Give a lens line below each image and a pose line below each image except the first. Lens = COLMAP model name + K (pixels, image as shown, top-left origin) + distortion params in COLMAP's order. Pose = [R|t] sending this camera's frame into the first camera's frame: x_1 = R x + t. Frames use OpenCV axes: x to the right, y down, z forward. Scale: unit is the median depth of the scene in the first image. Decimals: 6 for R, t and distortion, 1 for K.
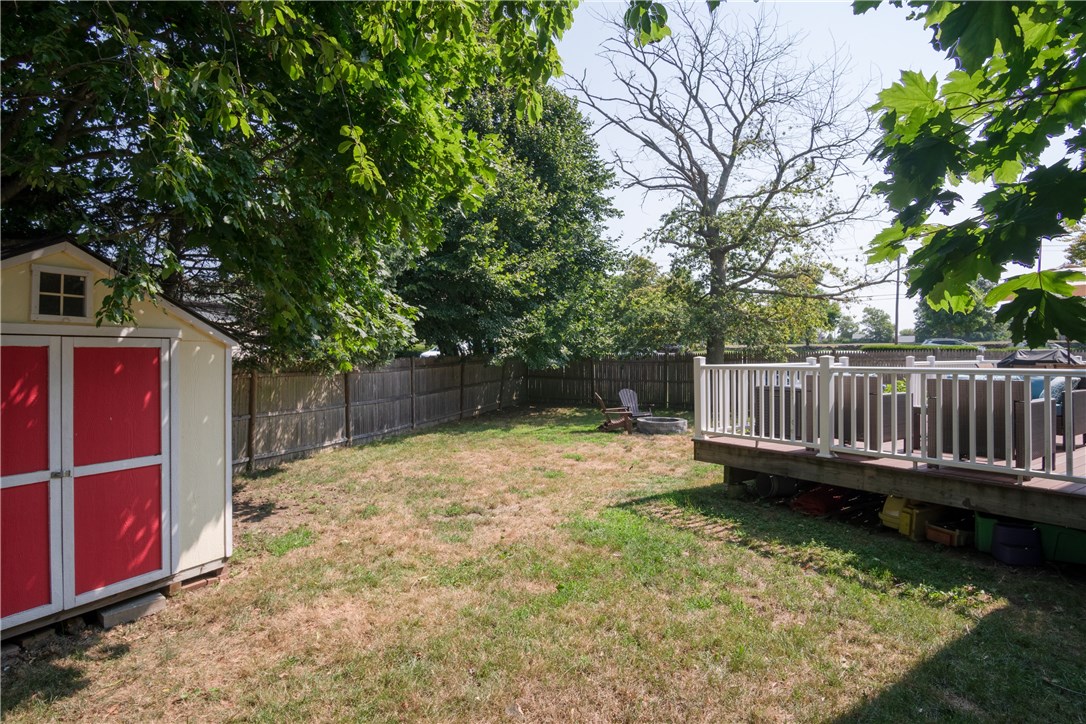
lens RADIAL K [[594.8, 0, 549.6], [0, 594.8, 344.3], [0, 0, 1]] dist [-0.004599, -0.011316]
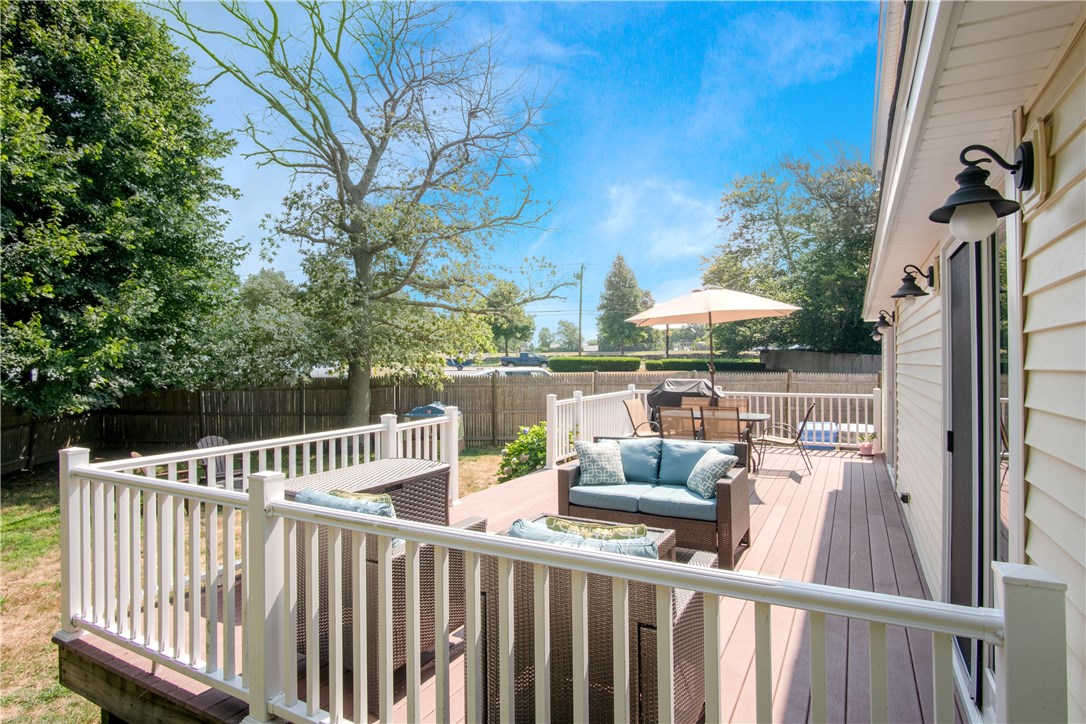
lens RADIAL K [[584.4, 0, 544.5], [0, 584.4, 340.7], [0, 0, 1]] dist [-0.002627, 0.000503]
pose [[0.896665, 0.007585, 0.442645, 0.151216], [0.001019, 0.999815, -0.019197, -0.020135], [-0.442709, 0.017664, 0.896491, 0.183437]]
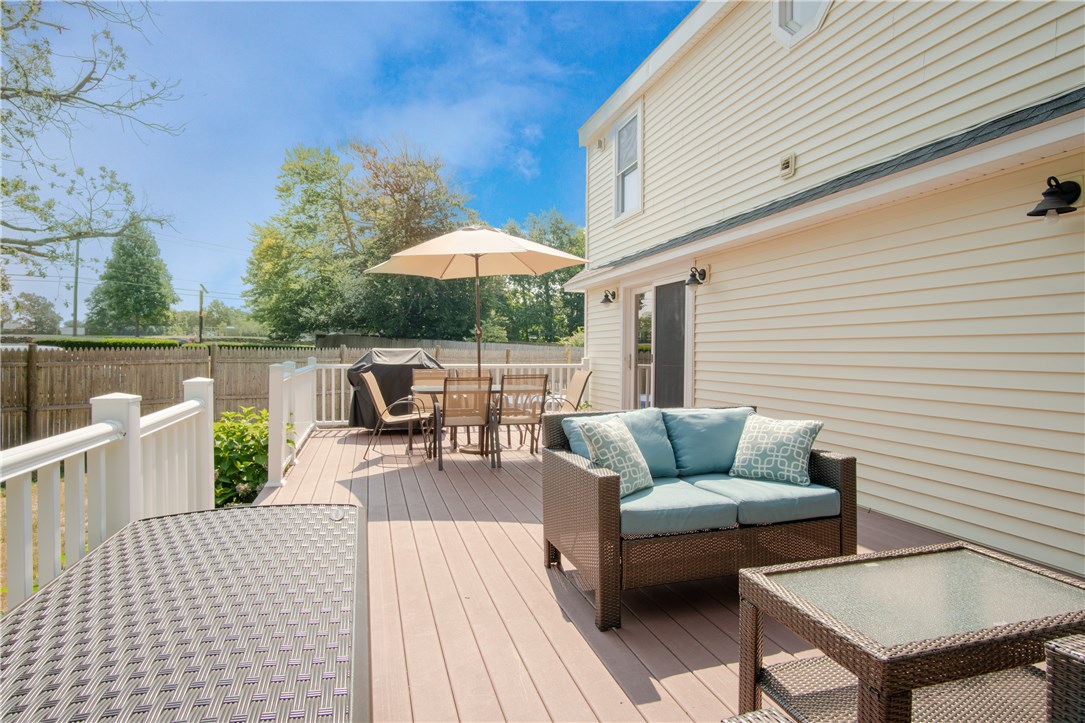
lens RADIAL K [[581.4, 0, 542.3], [0, 581.4, 347.8], [0, 0, 1]] dist [-0.030134, 0.000188]
pose [[0.327635, 0.000152, 0.944804, 0.142506], [-0.016599, 0.999847, 0.005596, 0.000440], [-0.944659, -0.017516, 0.327587, 0.372920]]
